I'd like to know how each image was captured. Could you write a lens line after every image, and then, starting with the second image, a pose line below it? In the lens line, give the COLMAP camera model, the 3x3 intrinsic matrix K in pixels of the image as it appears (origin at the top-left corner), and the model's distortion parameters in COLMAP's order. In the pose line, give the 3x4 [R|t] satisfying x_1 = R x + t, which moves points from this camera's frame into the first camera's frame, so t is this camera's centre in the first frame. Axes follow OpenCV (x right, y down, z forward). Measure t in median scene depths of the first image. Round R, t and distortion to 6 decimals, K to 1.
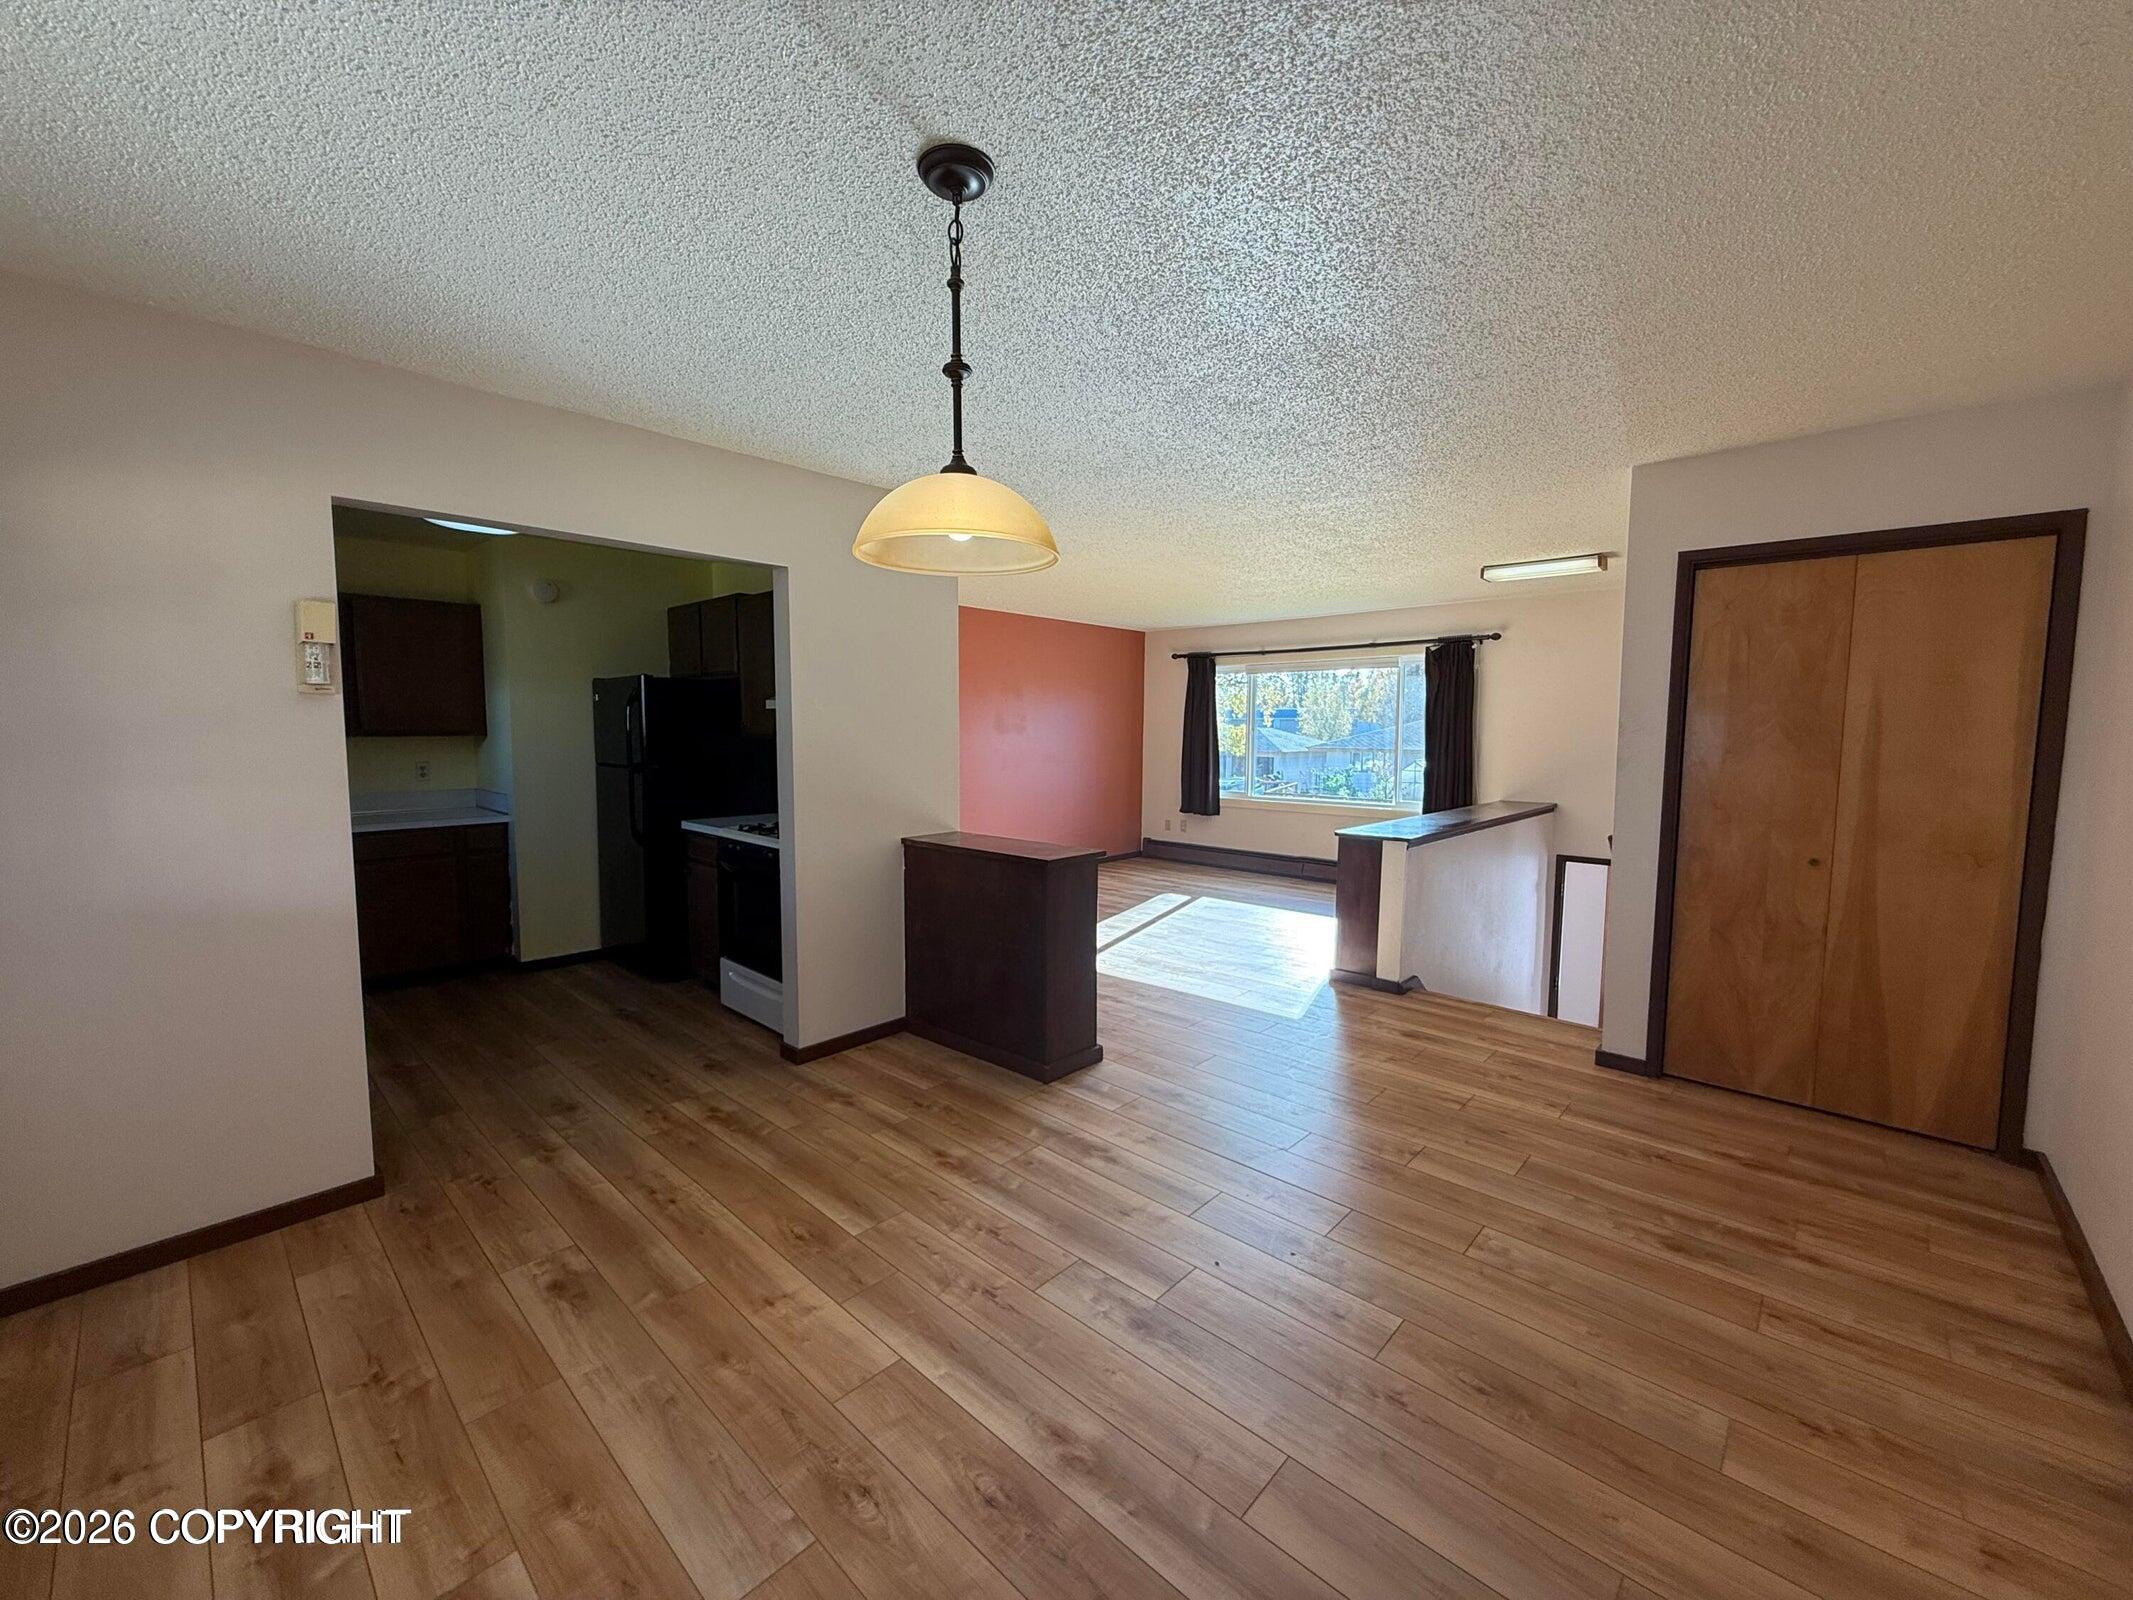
lens RADIAL K [[853.5, 0, 1069.2], [0, 853.5, 797.2], [0, 0, 1]] dist [0.010607, -0.000200]
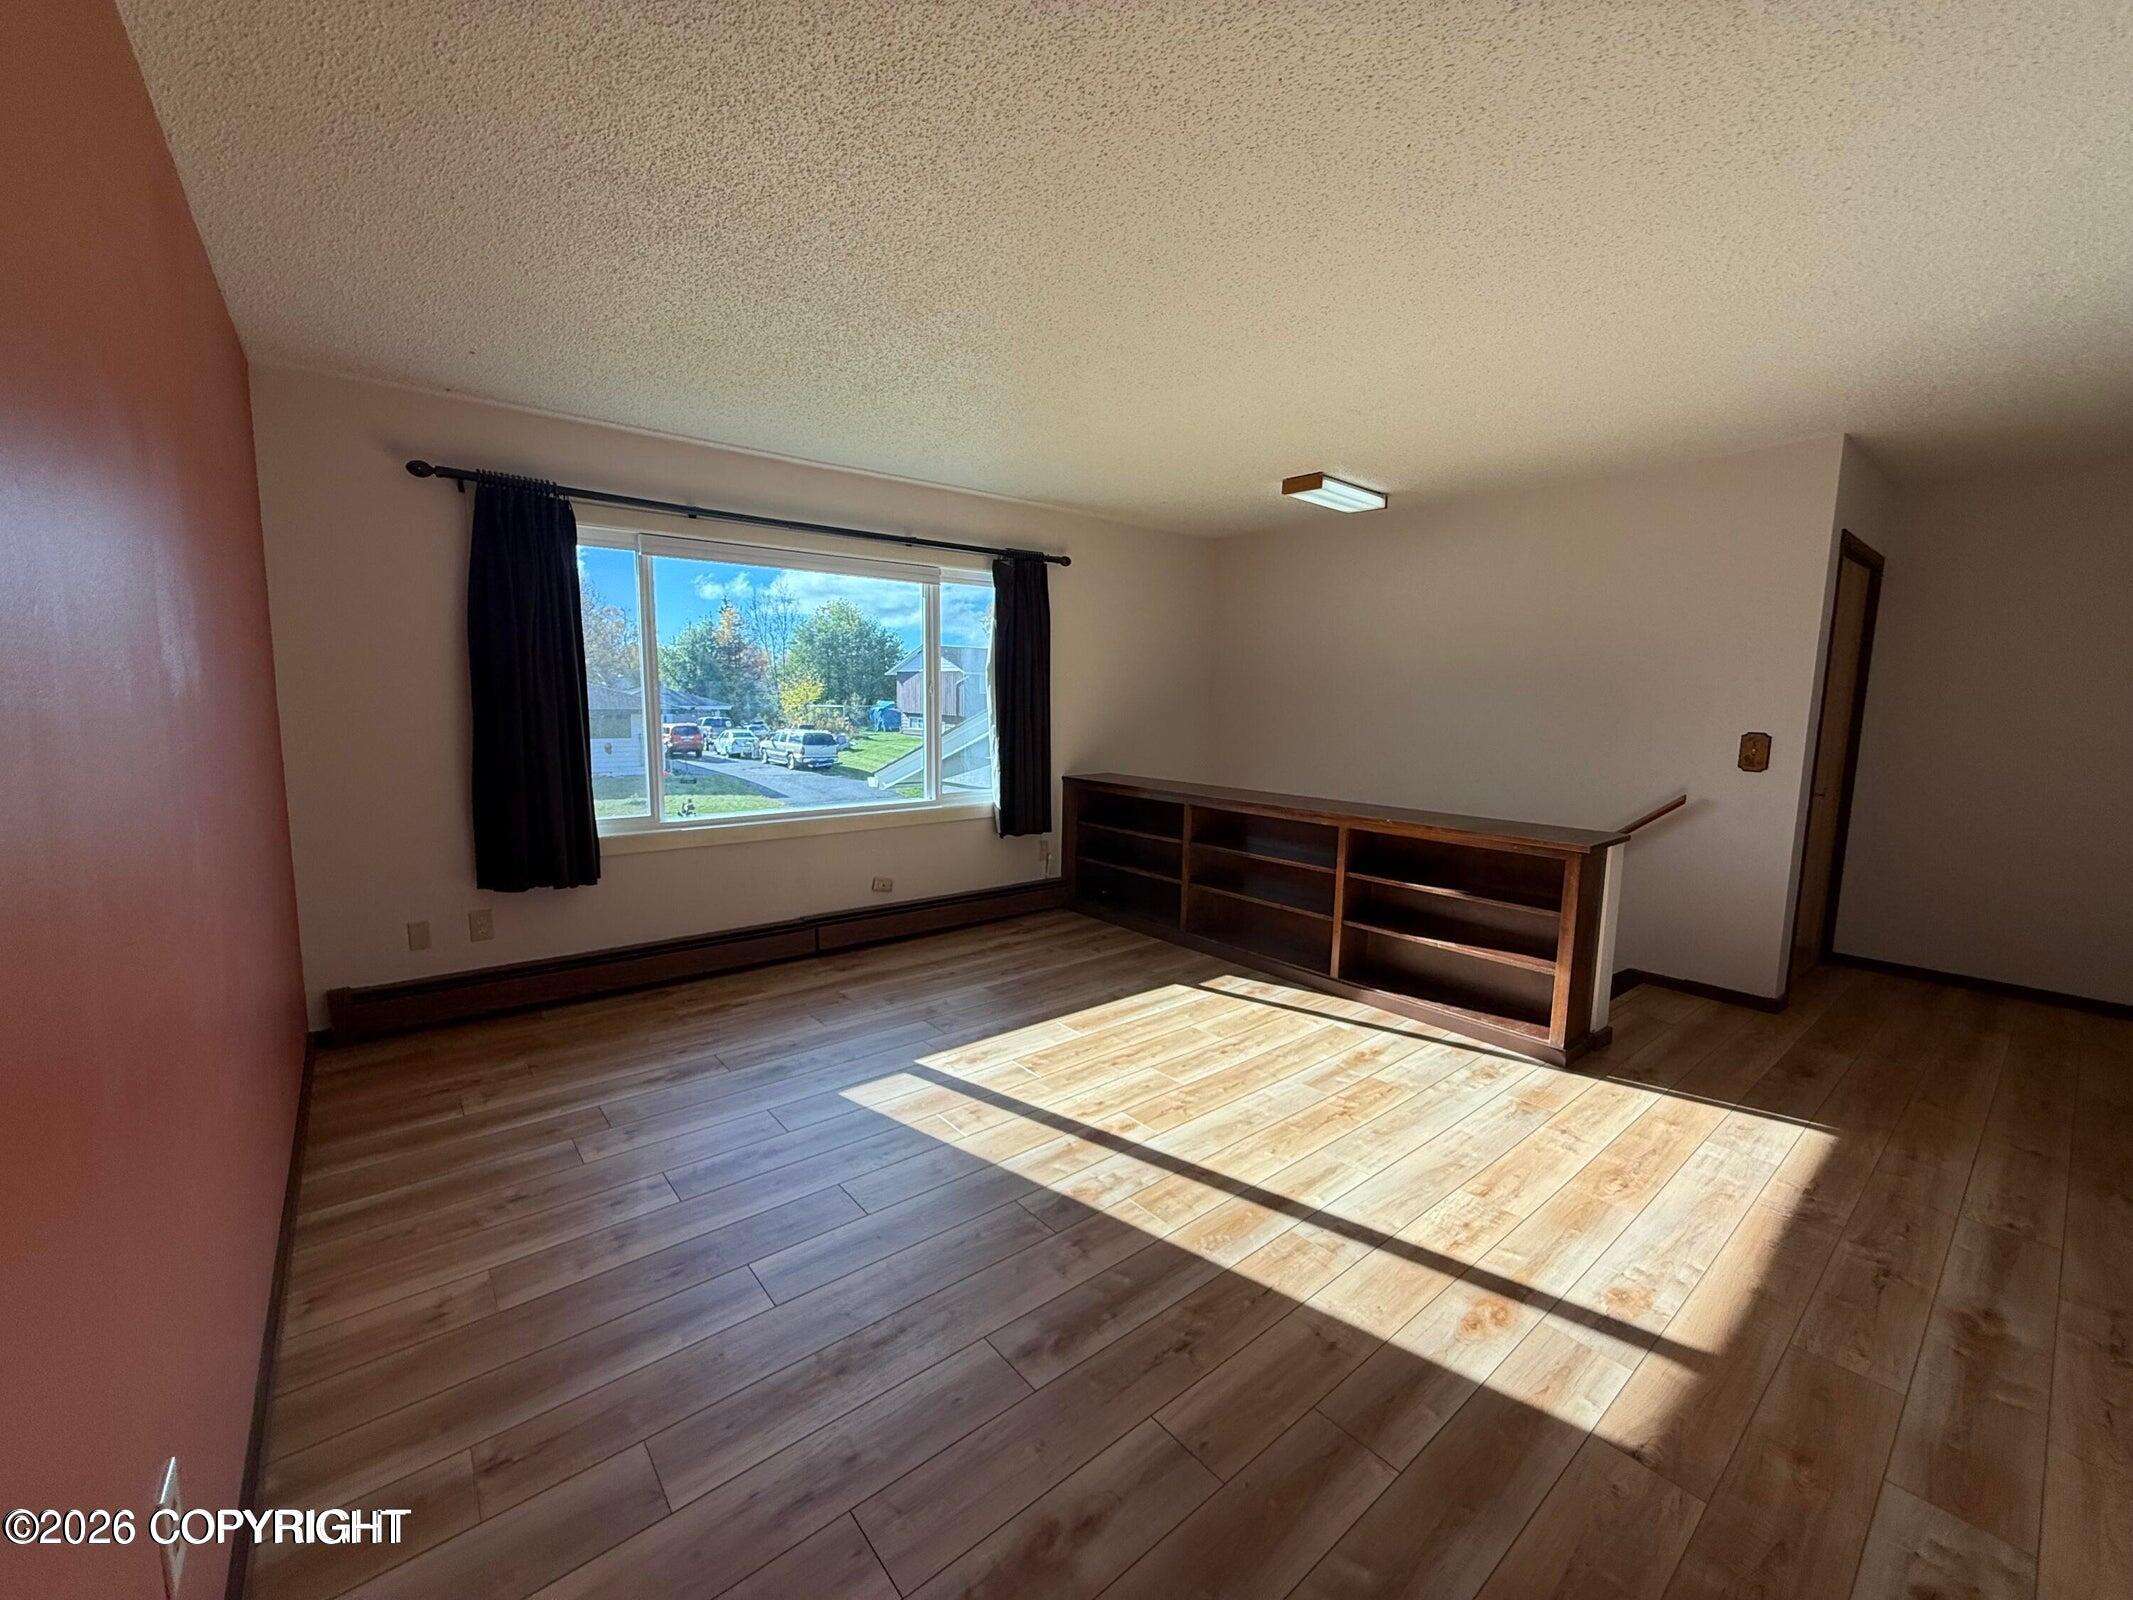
lens RADIAL K [[853.5, 0, 1063.1], [0, 853.5, 796.2], [0, 0, 1]] dist [0.010607, -0.000200]
pose [[0.147991, -0.125792, 0.980956, -0.251746], [0.066582, 0.990895, 0.117022, -0.064835], [-0.986745, 0.047996, 0.155019, 0.836052]]
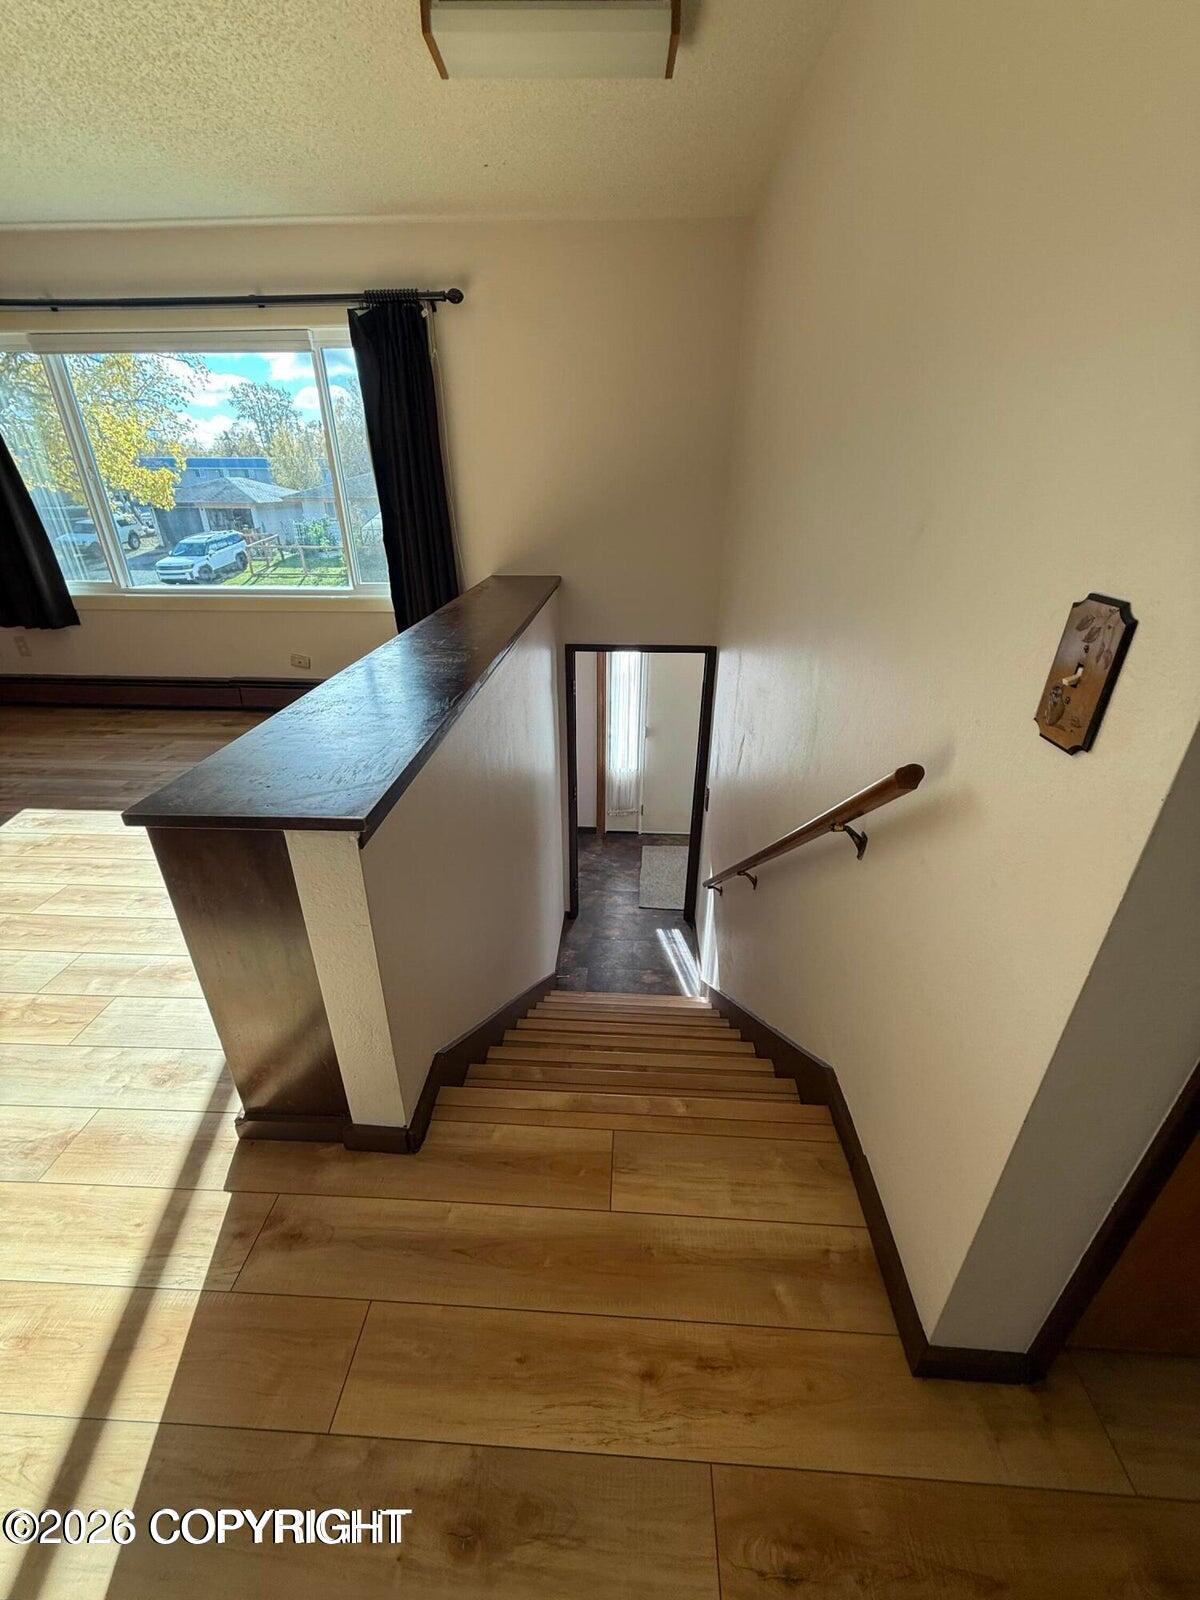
lens RADIAL K [[640.3, 0, 593.1], [0, 640.3, 792.0], [0, 0, 1]] dist [0.010607, -0.000200]
pose [[0.780603, -0.280626, 0.558487, 0.203215], [0.057935, 0.922180, 0.382397, -0.028069], [-0.622336, -0.266144, 0.736115, 0.469961]]
